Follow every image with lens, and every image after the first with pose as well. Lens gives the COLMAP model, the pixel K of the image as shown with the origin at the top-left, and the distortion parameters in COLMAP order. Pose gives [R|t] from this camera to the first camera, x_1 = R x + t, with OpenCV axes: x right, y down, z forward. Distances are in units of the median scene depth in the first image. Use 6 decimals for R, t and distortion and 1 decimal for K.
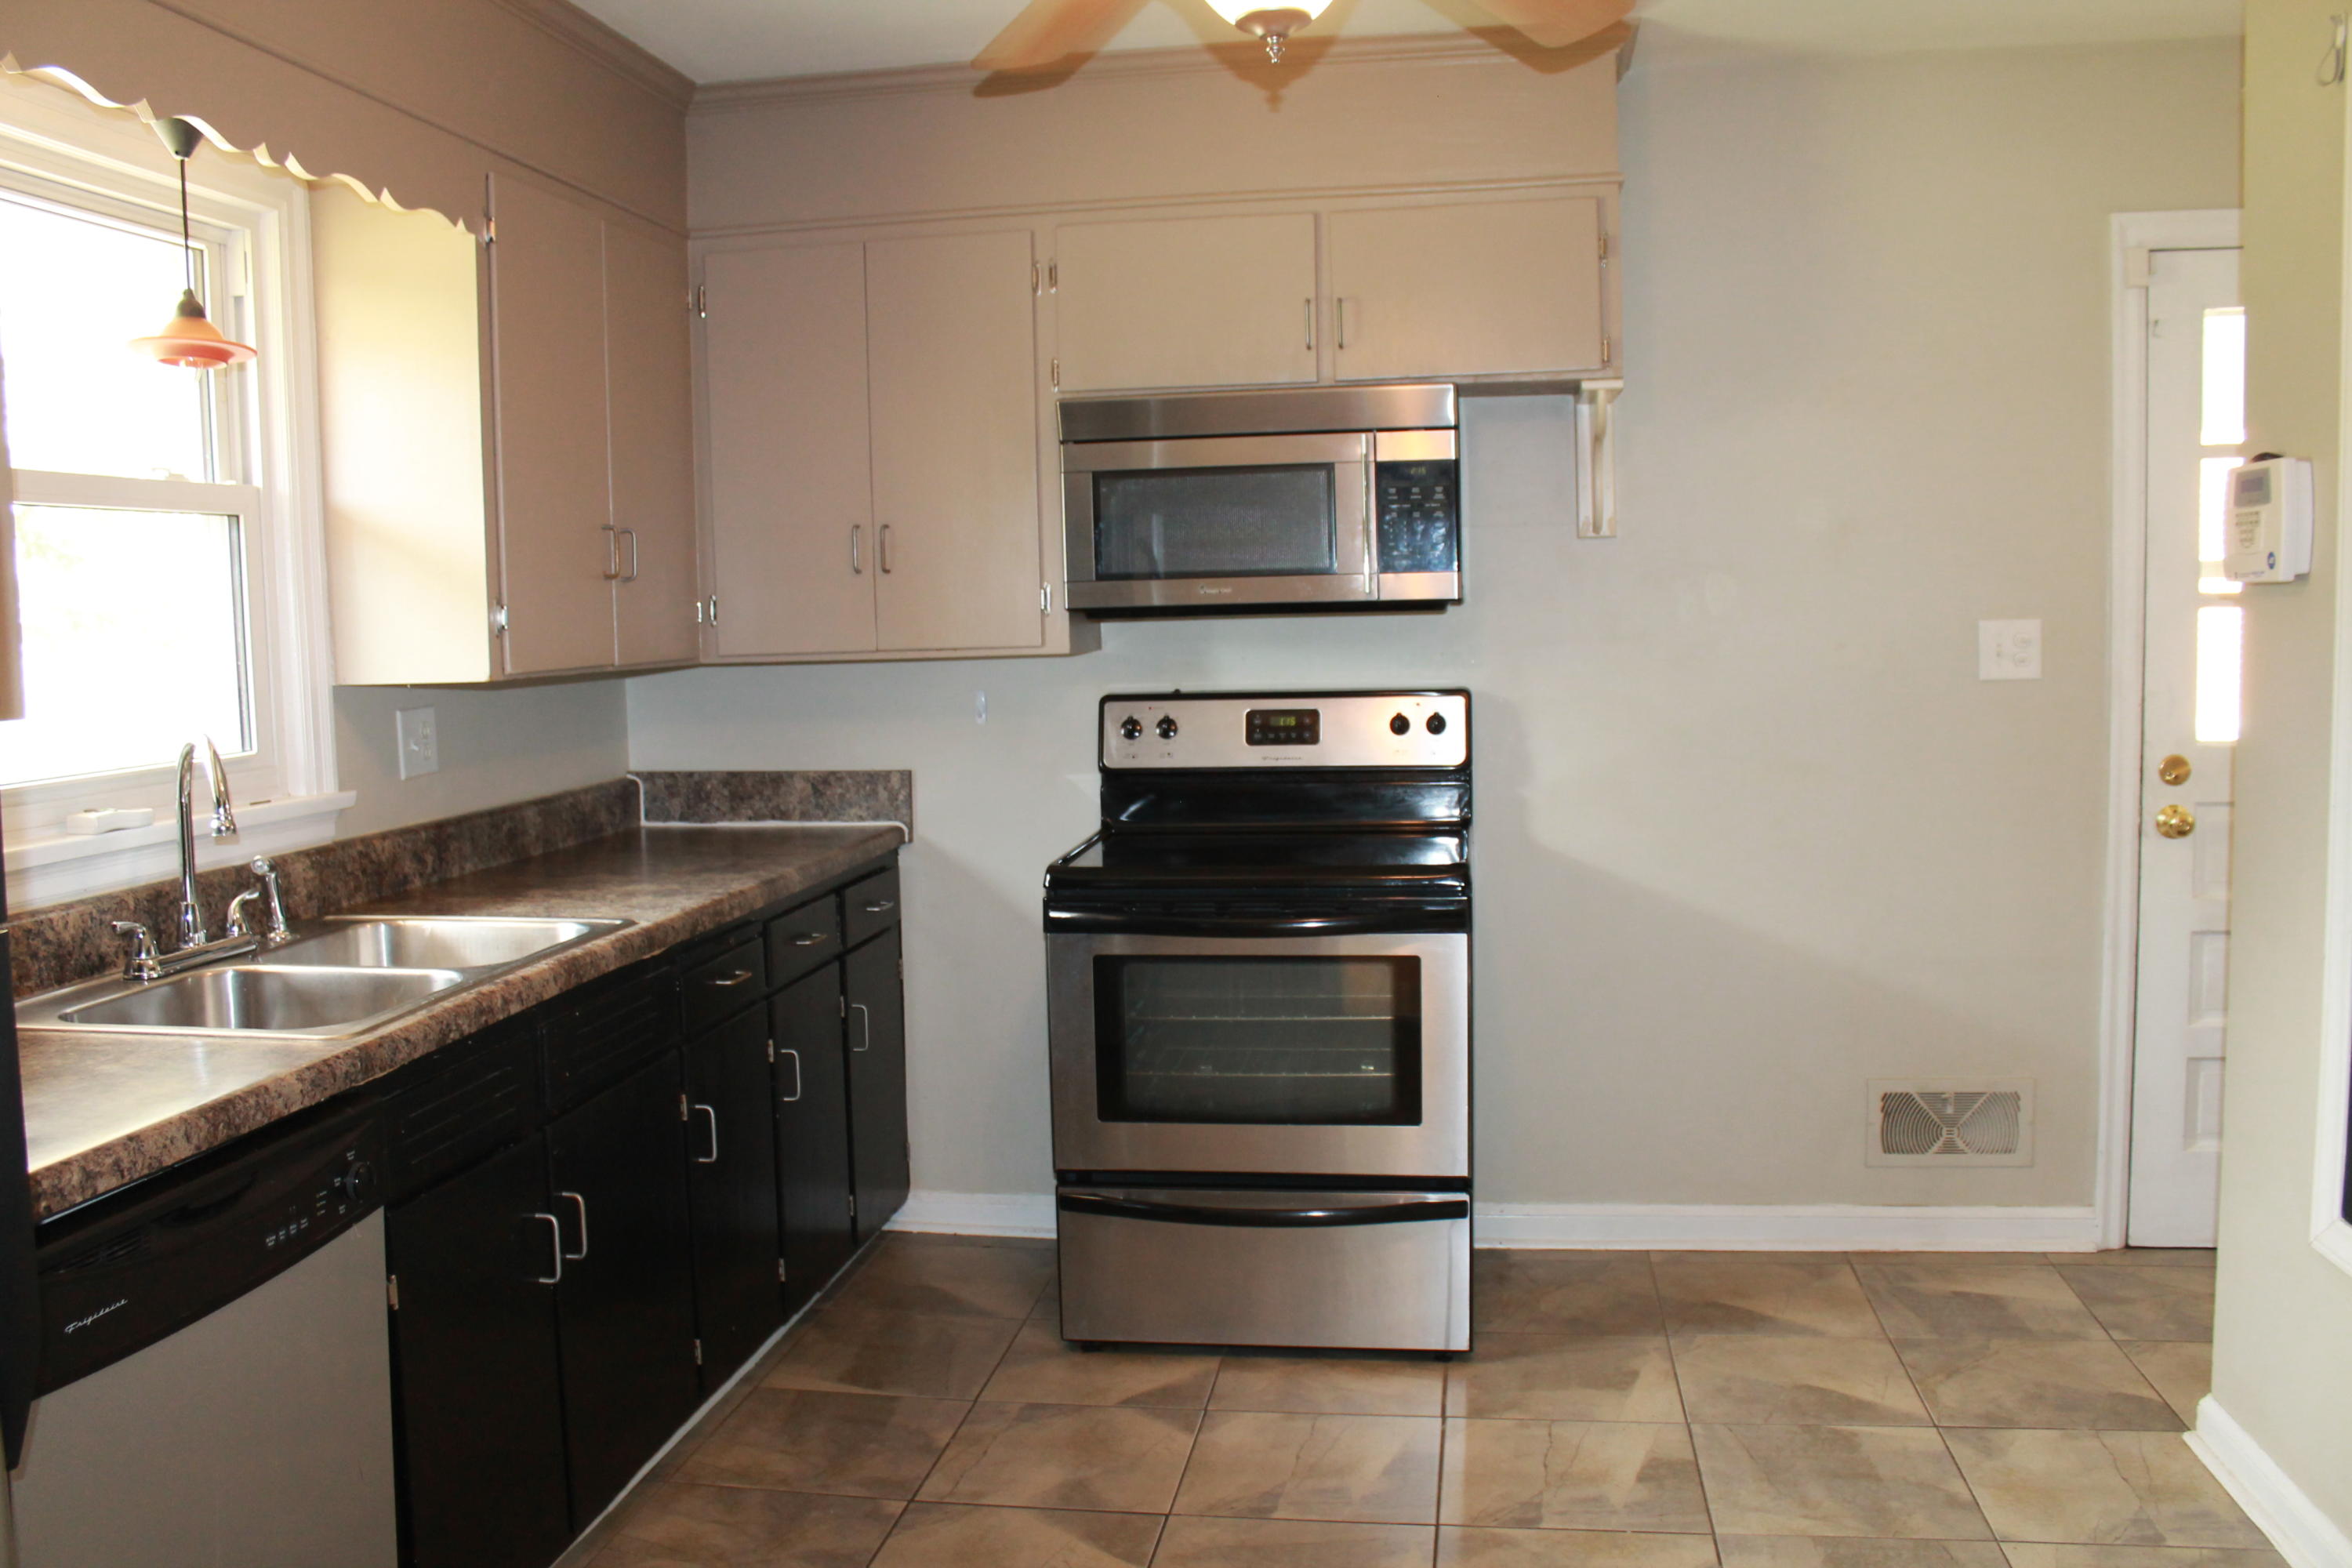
lens RADIAL K [[2023.6, 0, 1169.8], [0, 2023.6, 784.5], [0, 0, 1]] dist [-0.148559, 0.141784]
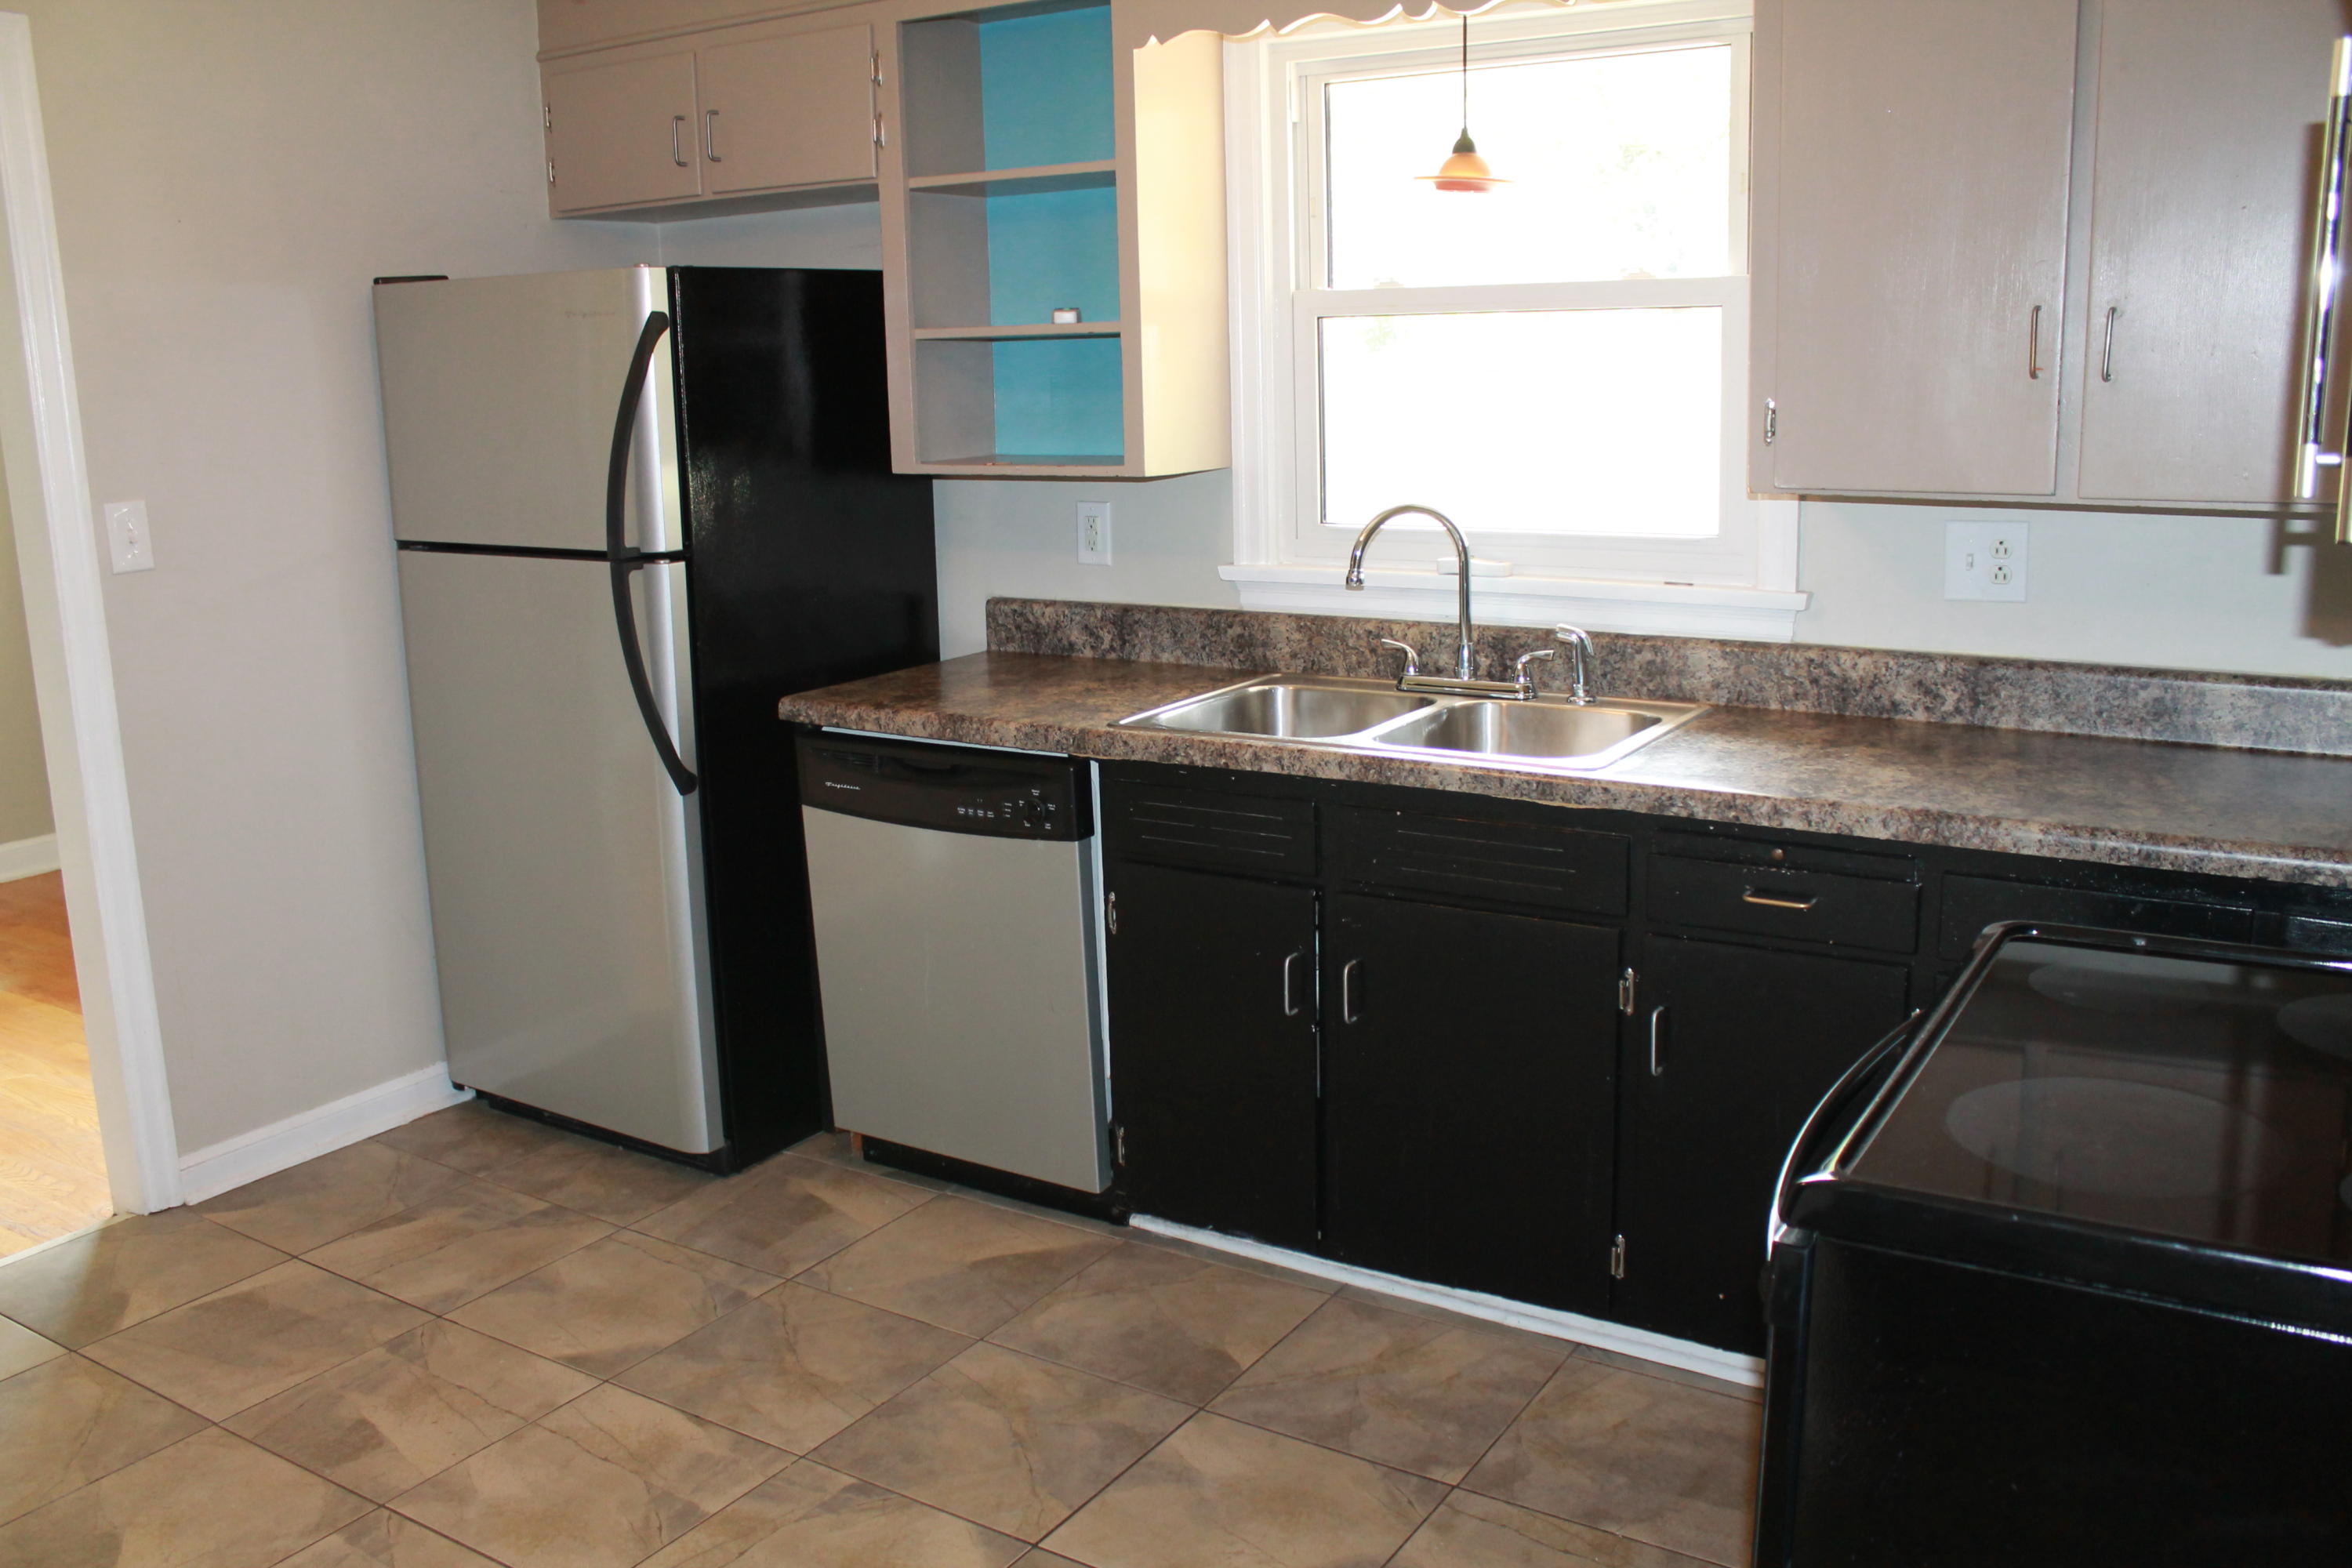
lens RADIAL K [[2023.6, 0, 1195.2], [0, 2023.6, 785.4], [0, 0, 1]] dist [-0.148559, 0.141784]
pose [[-0.402340, 0.224062, -0.887648, 0.561593], [-0.051535, 0.962507, 0.266317, -0.144515], [0.914038, 0.152895, -0.375708, 1.072748]]
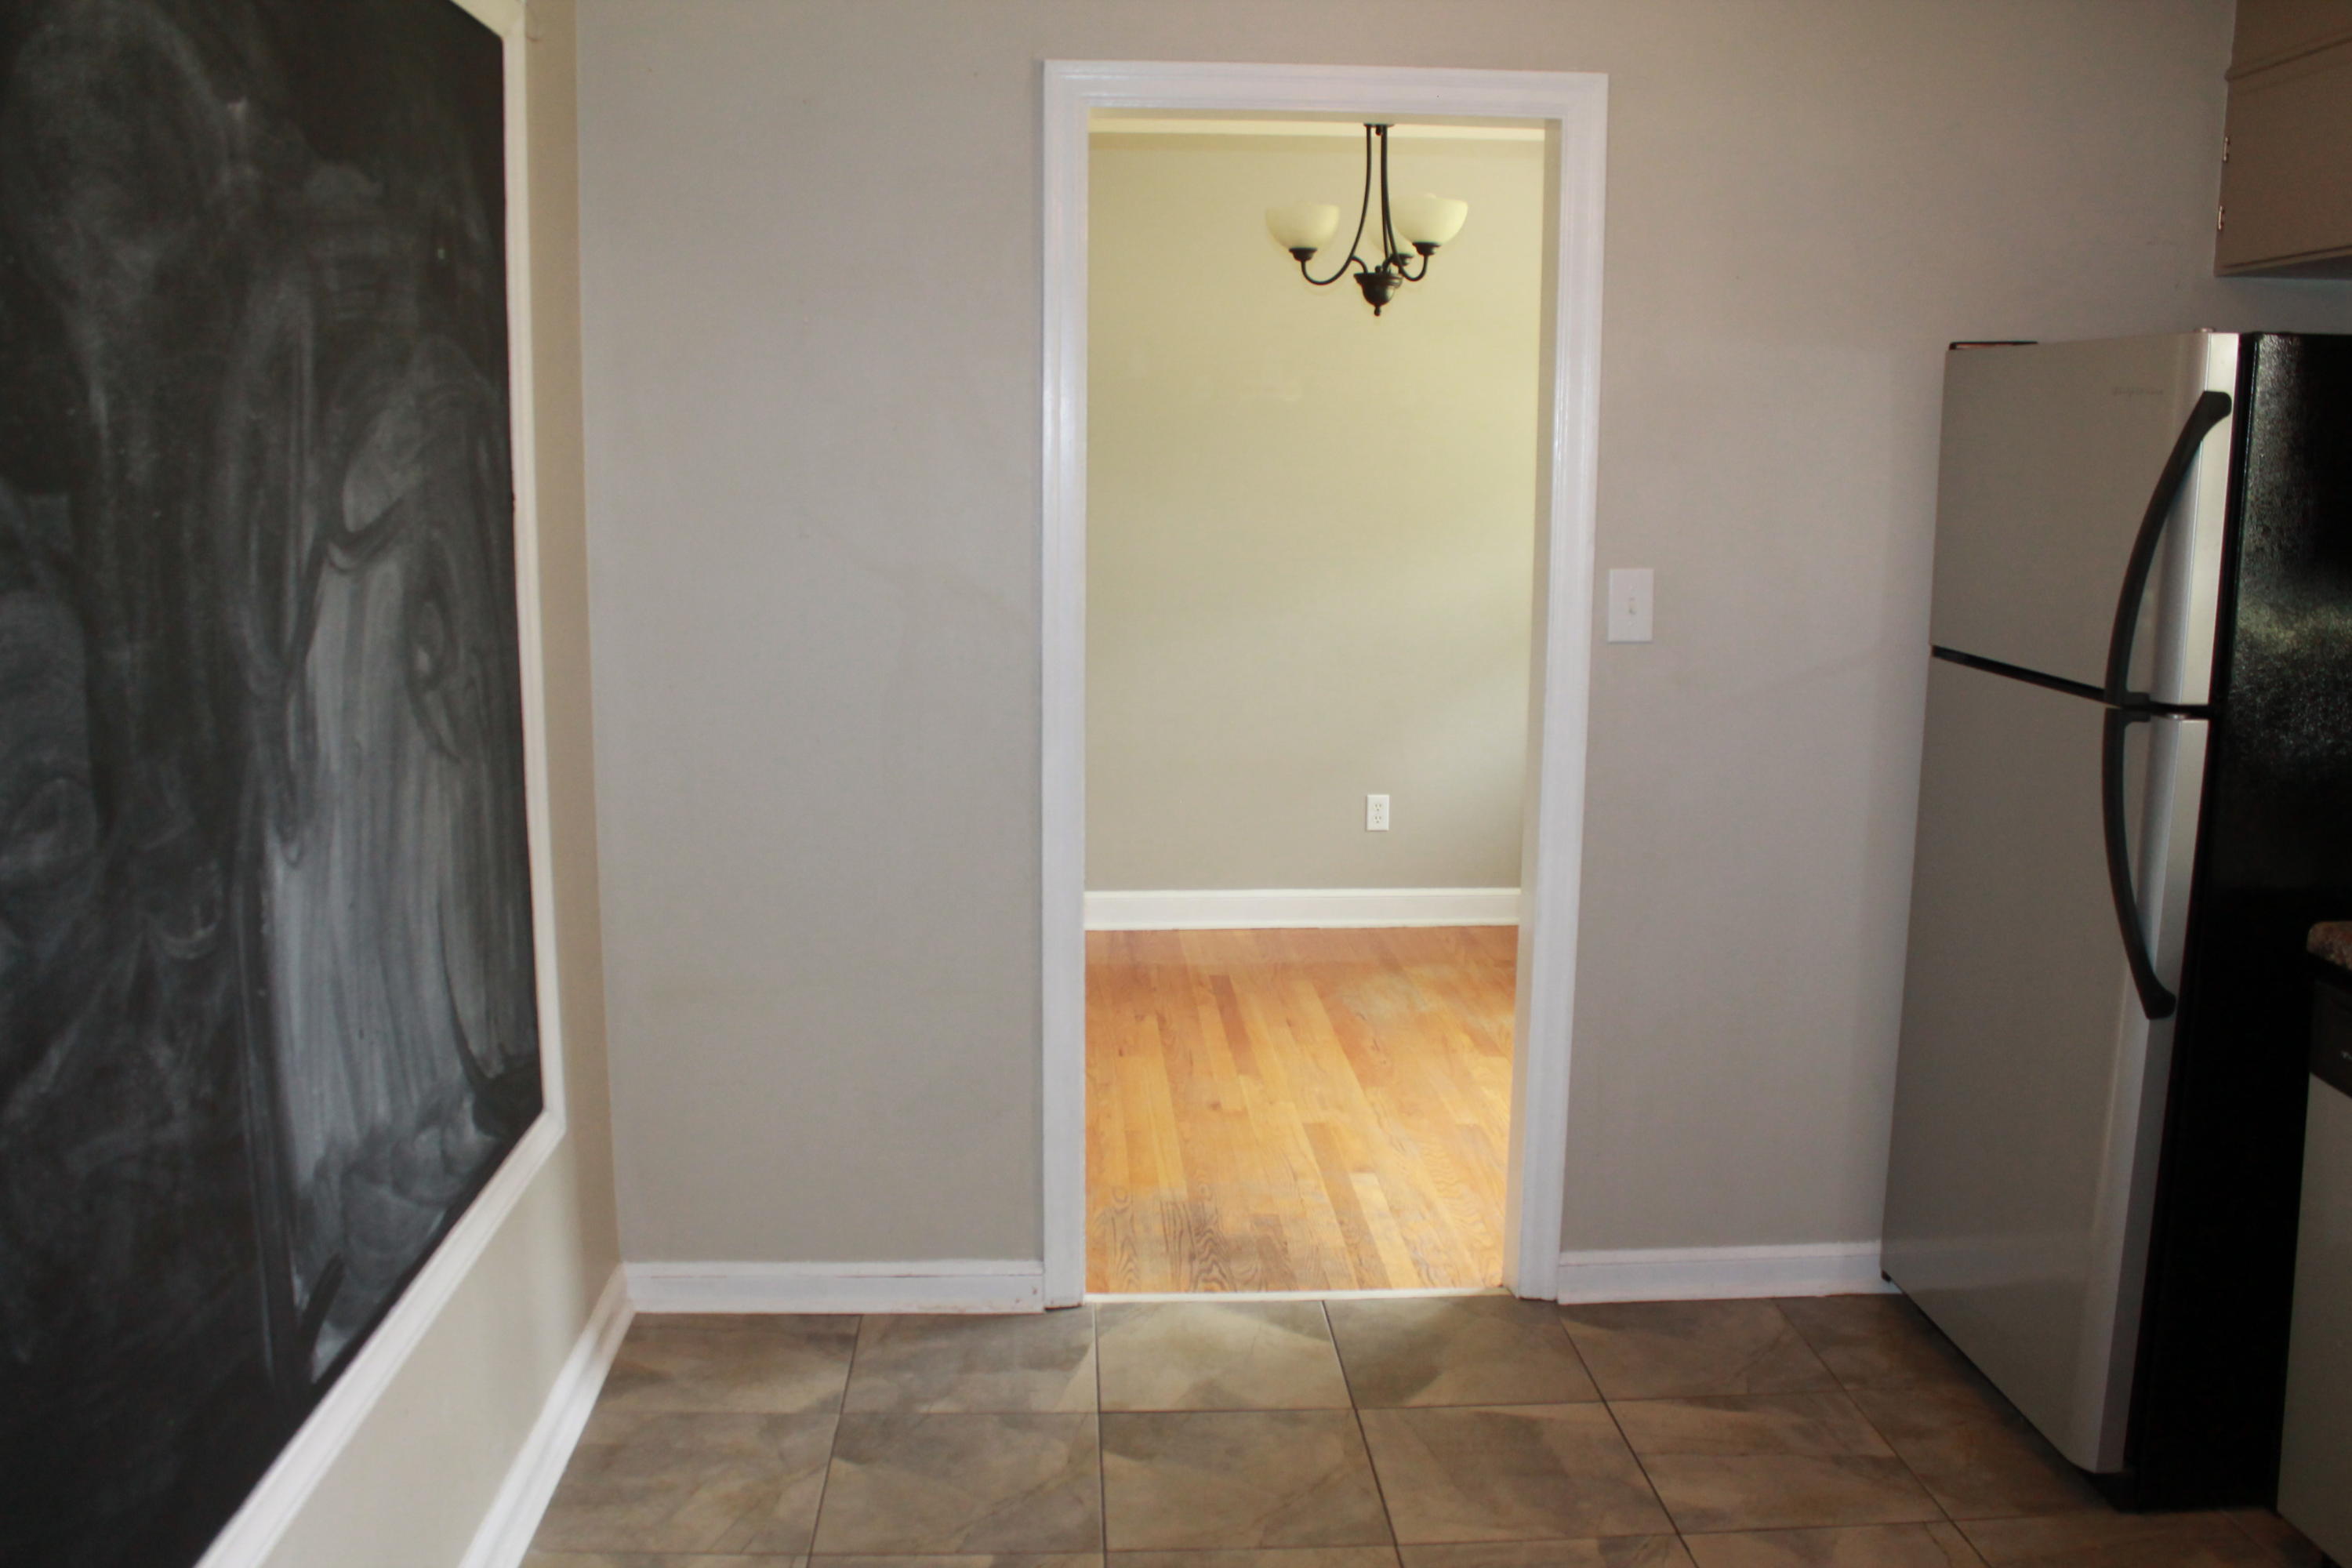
lens RADIAL K [[2023.6, 0, 1174.5], [0, 2023.6, 805.3], [0, 0, 1]] dist [-0.148559, 0.141784]
pose [[-0.976633, 0.046691, -0.209780, 0.365269], [-0.010953, 0.964032, 0.265560, -0.137332], [0.214634, 0.261653, -0.940994, 1.071514]]
